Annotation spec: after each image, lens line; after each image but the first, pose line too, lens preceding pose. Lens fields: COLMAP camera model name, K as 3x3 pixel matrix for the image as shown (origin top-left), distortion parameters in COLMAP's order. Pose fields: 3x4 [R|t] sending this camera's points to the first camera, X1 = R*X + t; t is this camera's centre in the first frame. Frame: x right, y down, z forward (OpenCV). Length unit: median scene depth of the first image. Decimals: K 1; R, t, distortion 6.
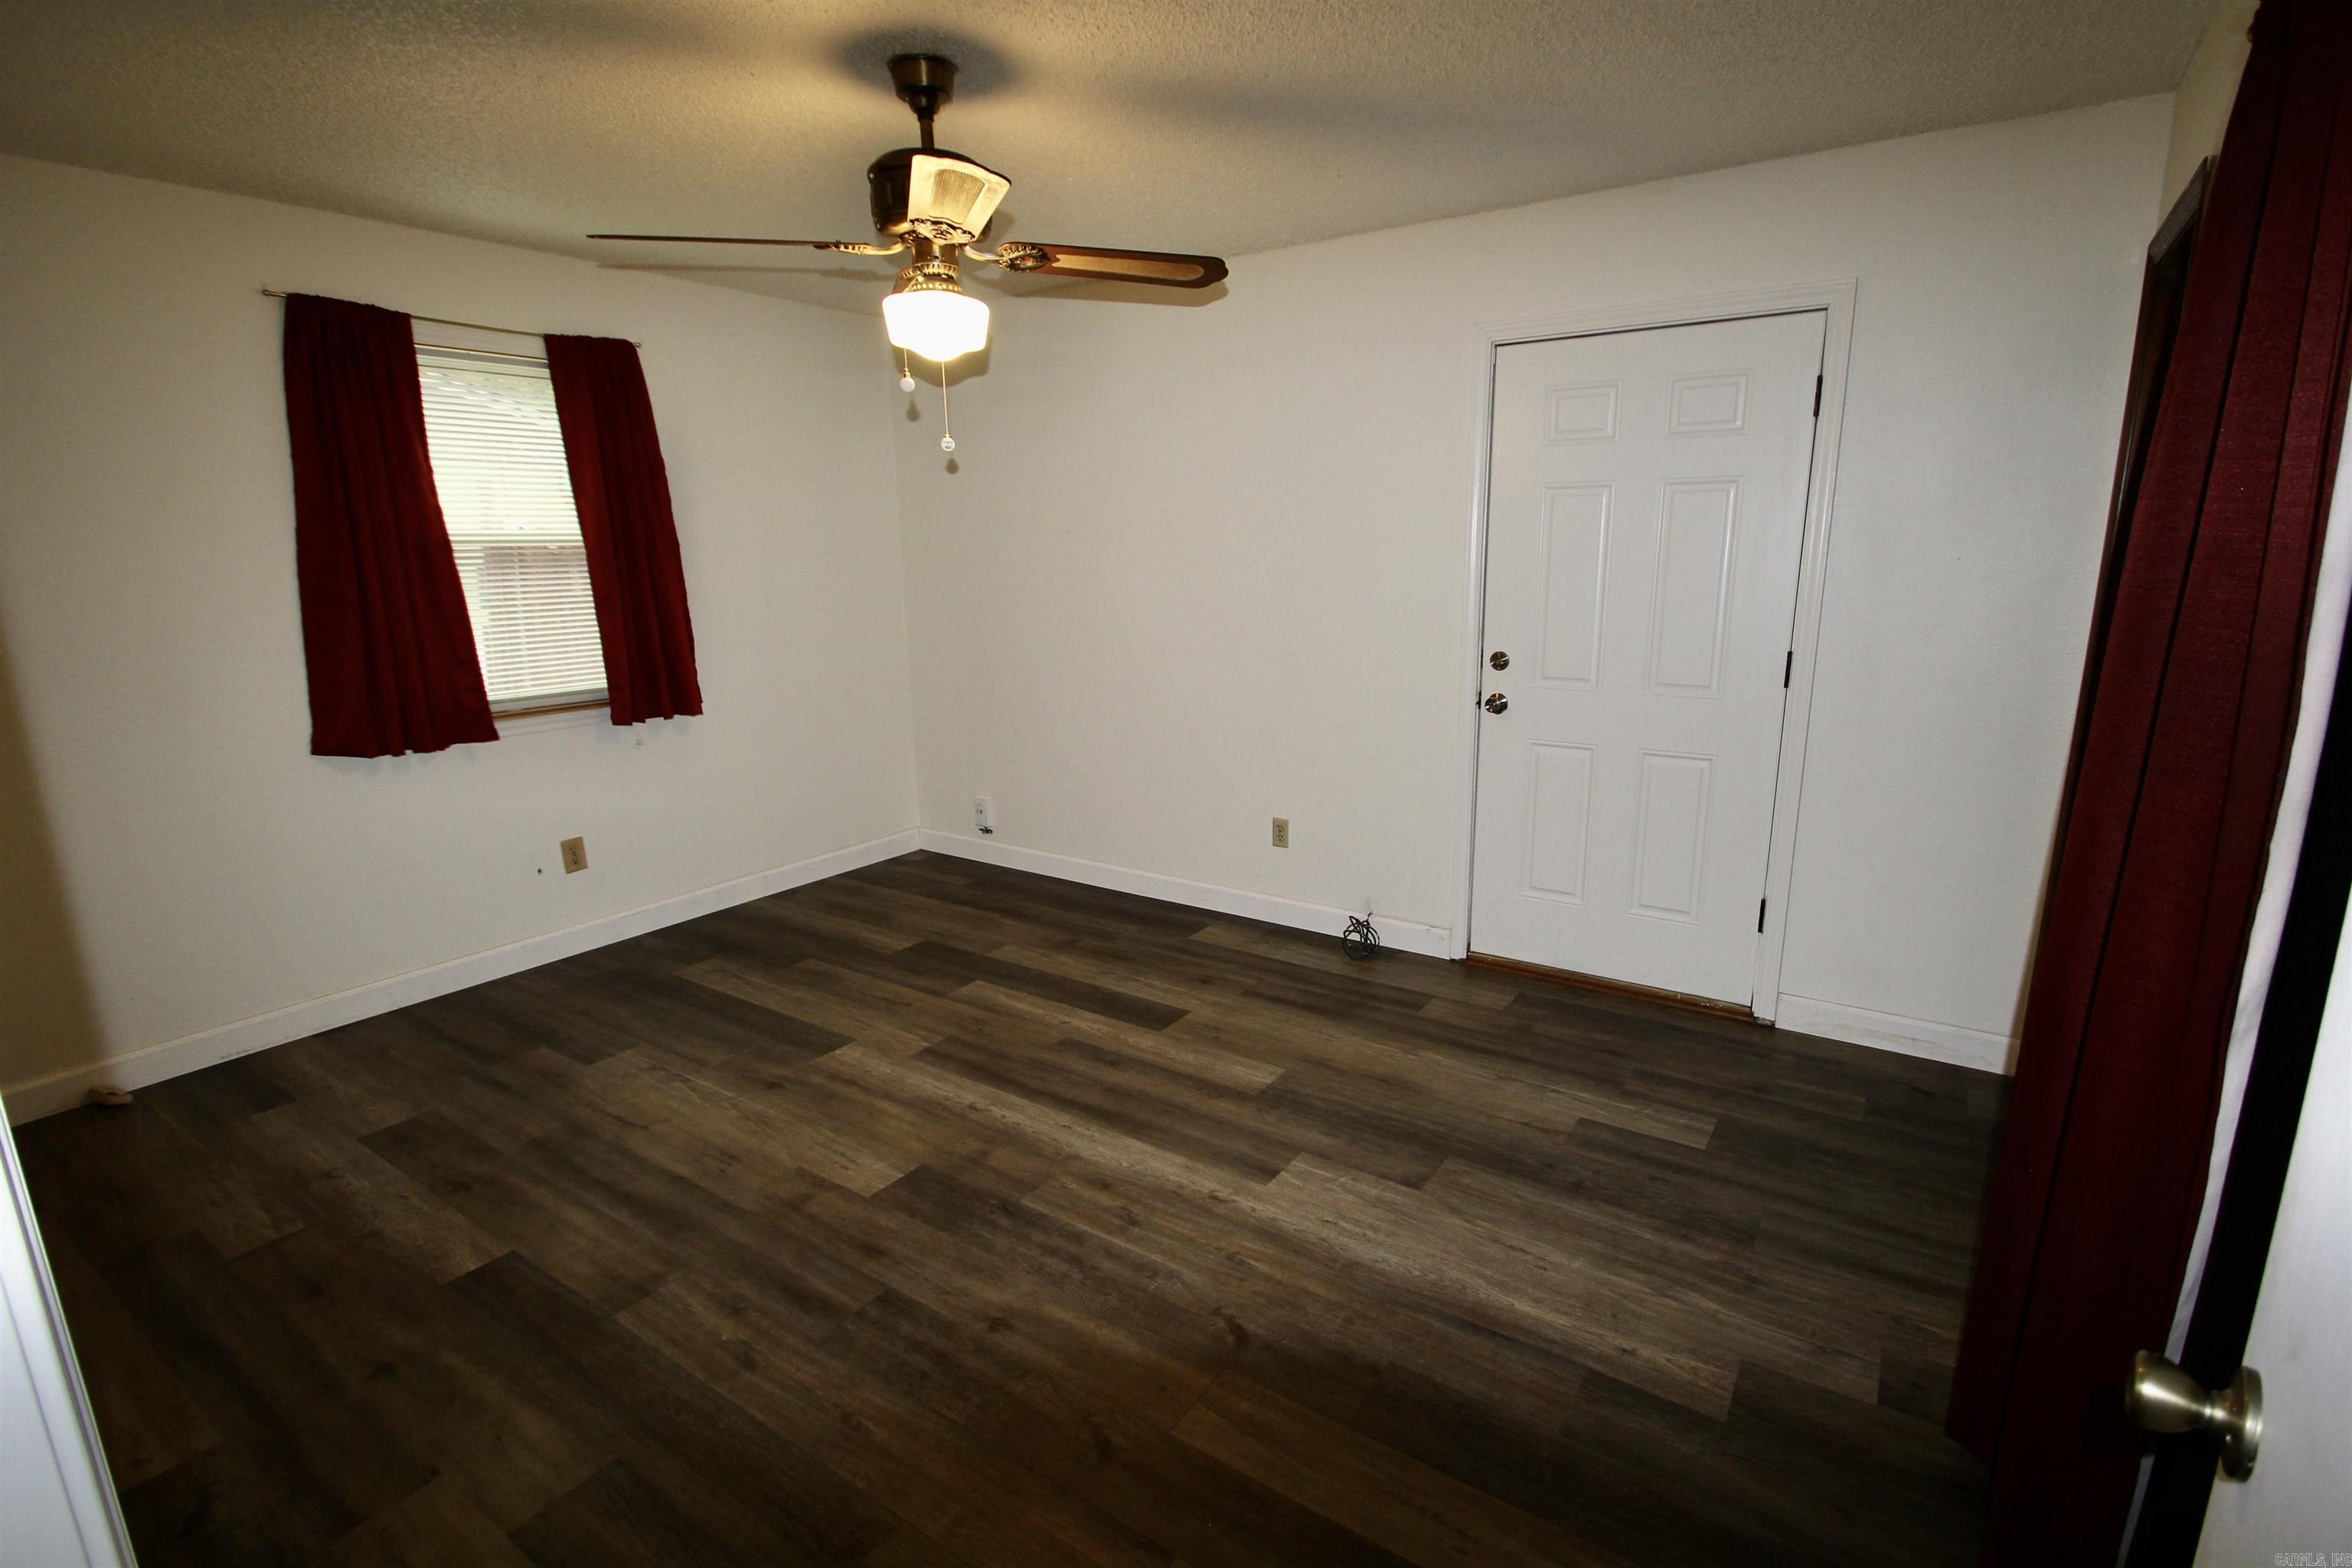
lens RADIAL K [[1084.1, 0, 1180.4], [0, 1084.1, 792.7], [0, 0, 1]] dist [0.005523, -0.012200]
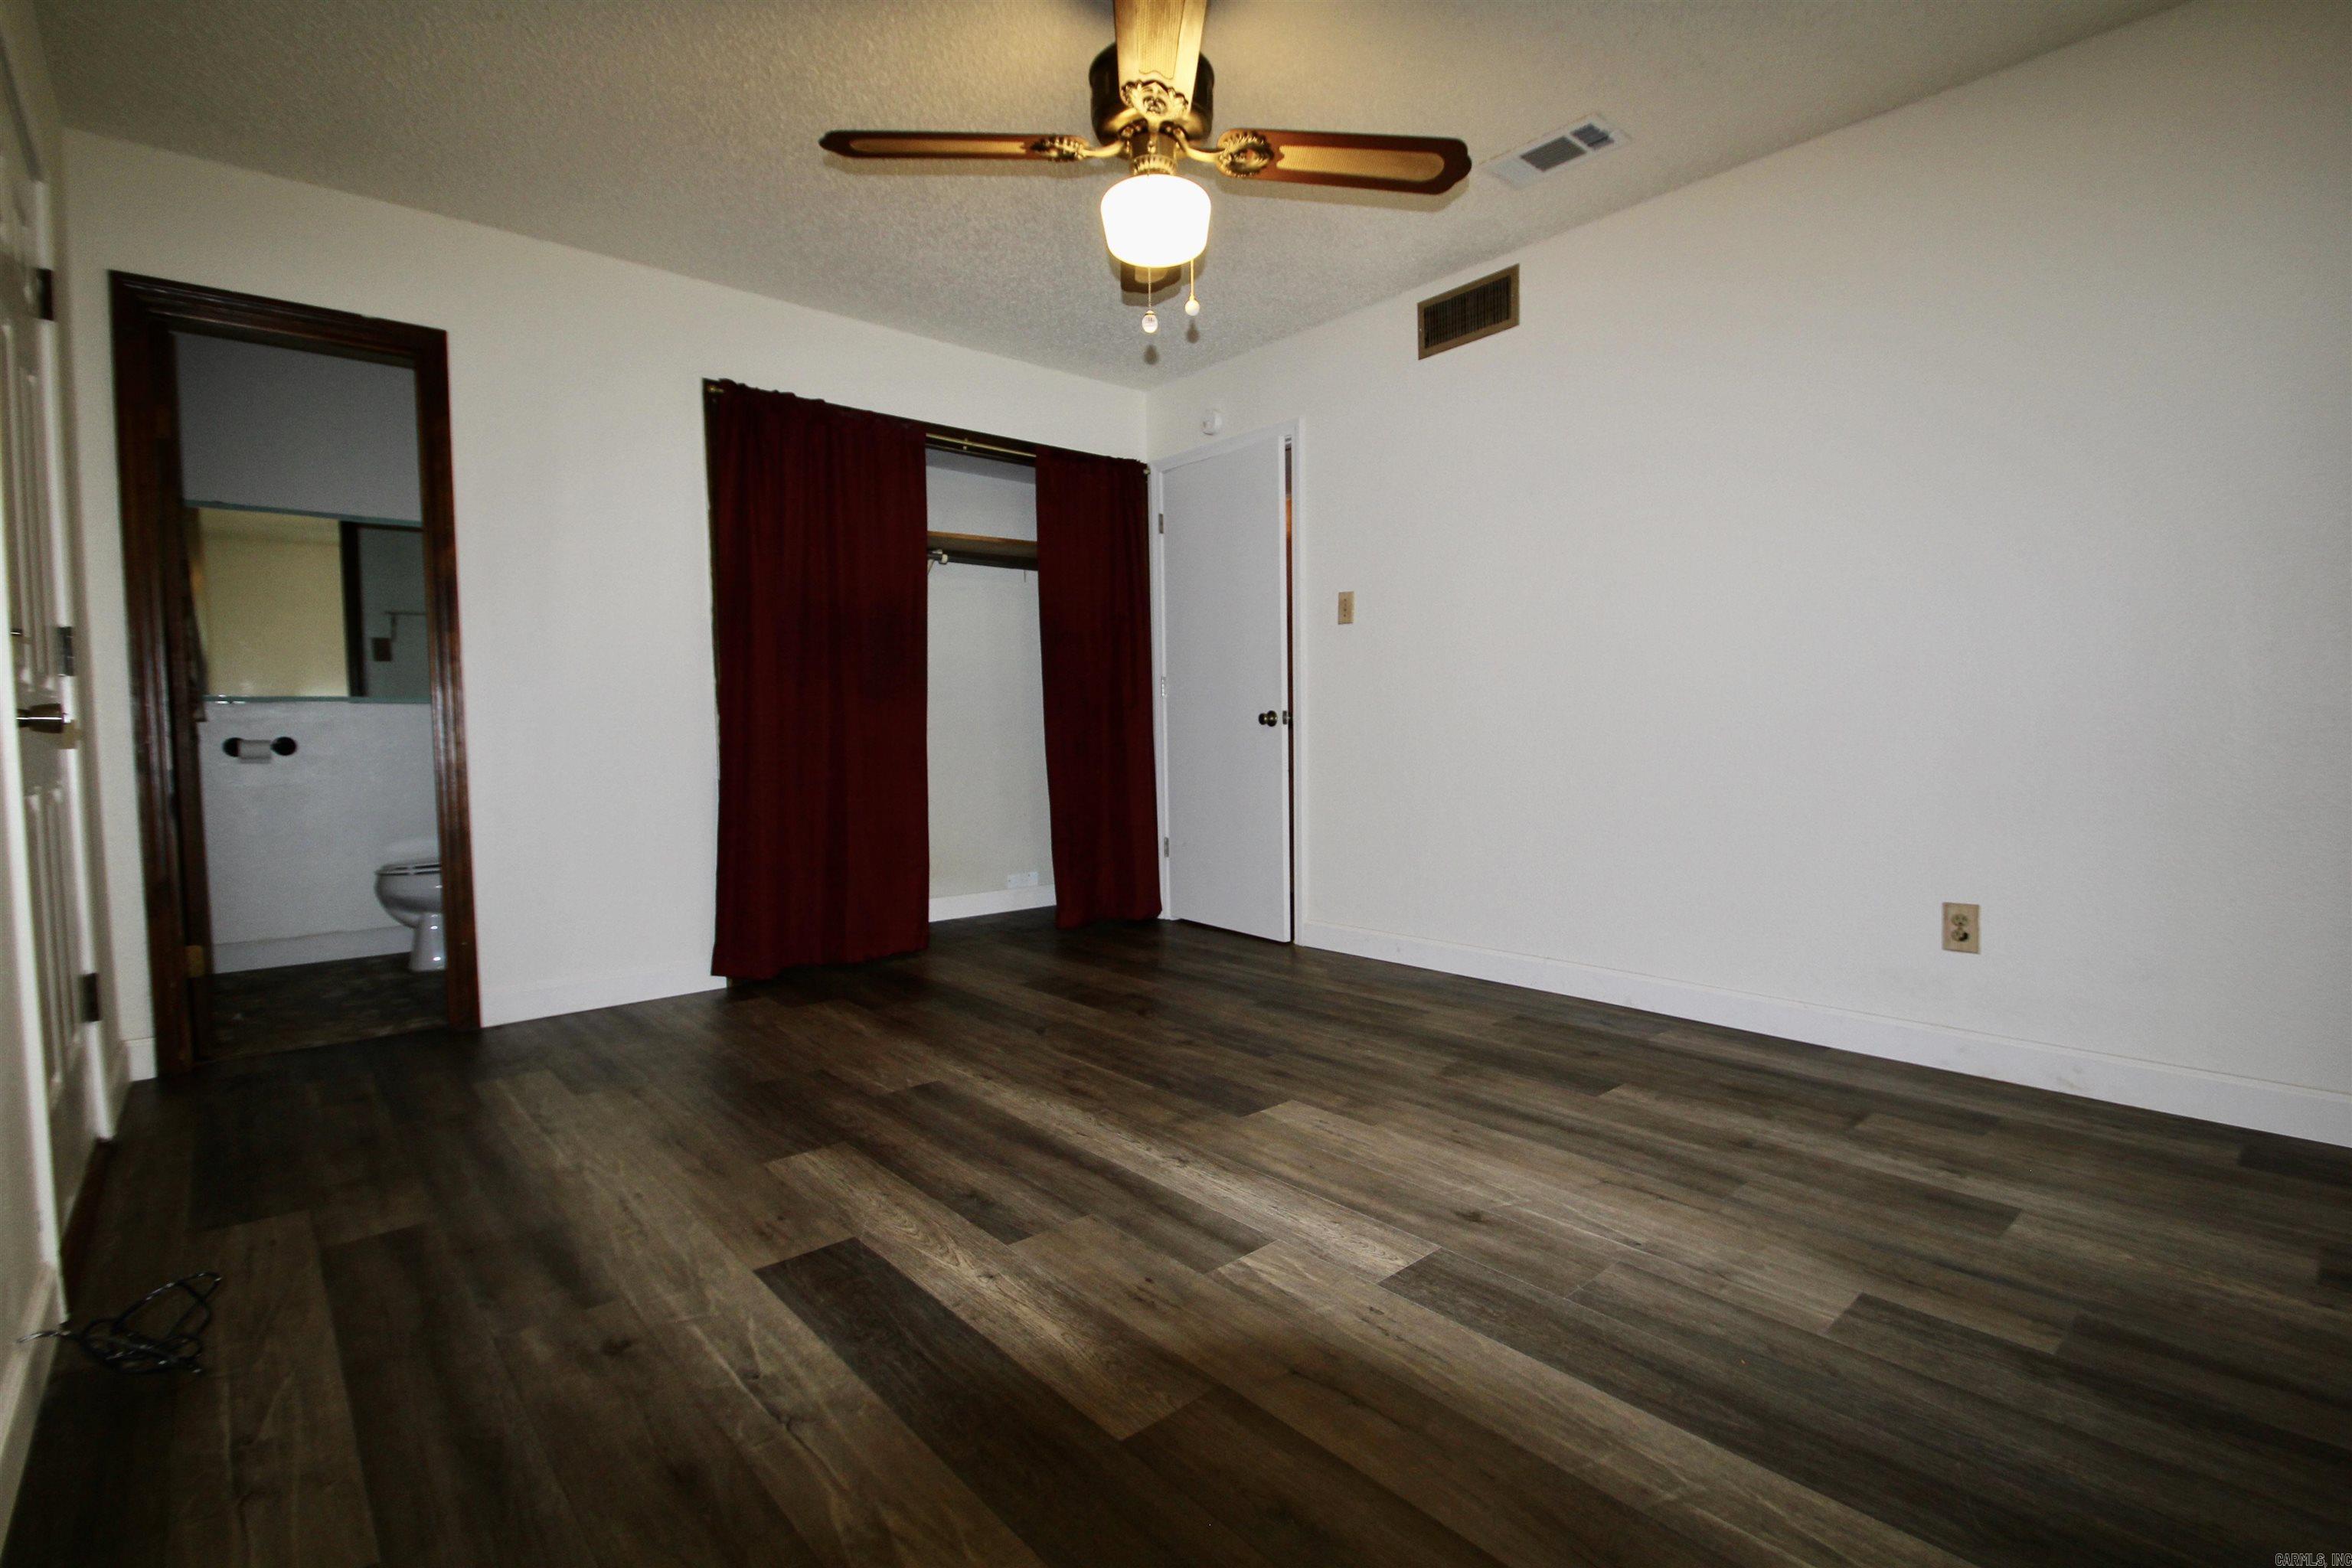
lens RADIAL K [[1084.1, 0, 1178.7], [0, 1084.1, 787.8], [0, 0, 1]] dist [0.005523, -0.012200]
pose [[-0.966827, 0.007459, 0.255322, -0.396349], [0.076749, 0.961868, 0.262525, -0.175436], [-0.243628, 0.273412, -0.930533, 1.683045]]
